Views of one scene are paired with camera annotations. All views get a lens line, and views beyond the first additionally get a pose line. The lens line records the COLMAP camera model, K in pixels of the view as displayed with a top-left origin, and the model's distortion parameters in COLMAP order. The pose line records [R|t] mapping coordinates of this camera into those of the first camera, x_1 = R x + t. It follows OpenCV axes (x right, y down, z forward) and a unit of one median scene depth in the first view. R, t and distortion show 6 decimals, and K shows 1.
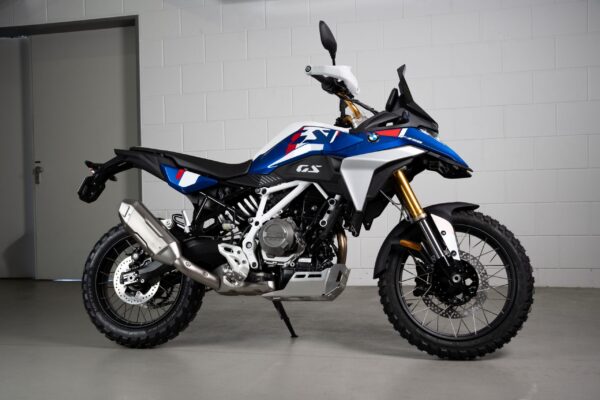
lens RADIAL K [[628.6, 0, 297.0], [0, 628.6, 209.4], [0, 0, 1]] dist [-0.010687, -0.003836]
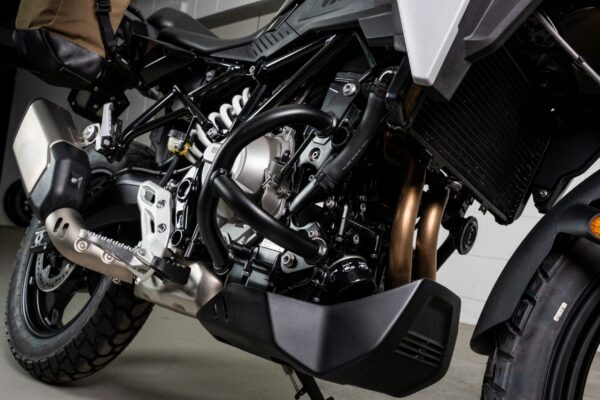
lens RADIAL K [[561.8, 0, 335.3], [0, 561.8, 199.9], [0, 0, 1]] dist [-0.061642, 0.017057]
pose [[0.859167, 0.110338, -0.499657, 0.182739], [-0.158016, 0.985960, -0.053983, 0.067621], [0.486686, 0.125334, 0.864539, 0.743031]]
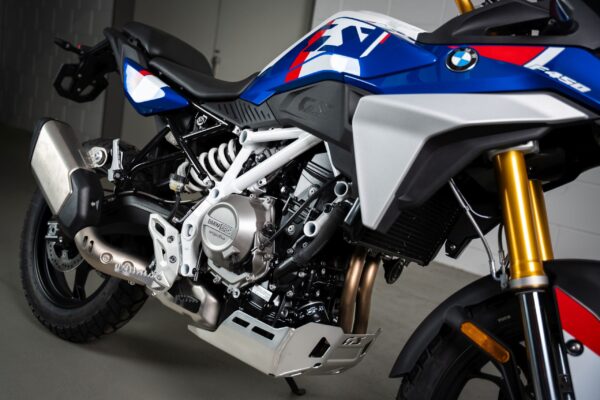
lens RADIAL K [[605.7, 0, 279.9], [0, 605.7, 201.6], [0, 0, 1]] dist [-0.027124, 0.000491]
pose [[0.860492, 0.244442, -0.446992, 0.213313], [-0.186890, 0.967665, 0.169401, -0.068422], [0.473948, -0.062230, 0.878351, 0.588528]]
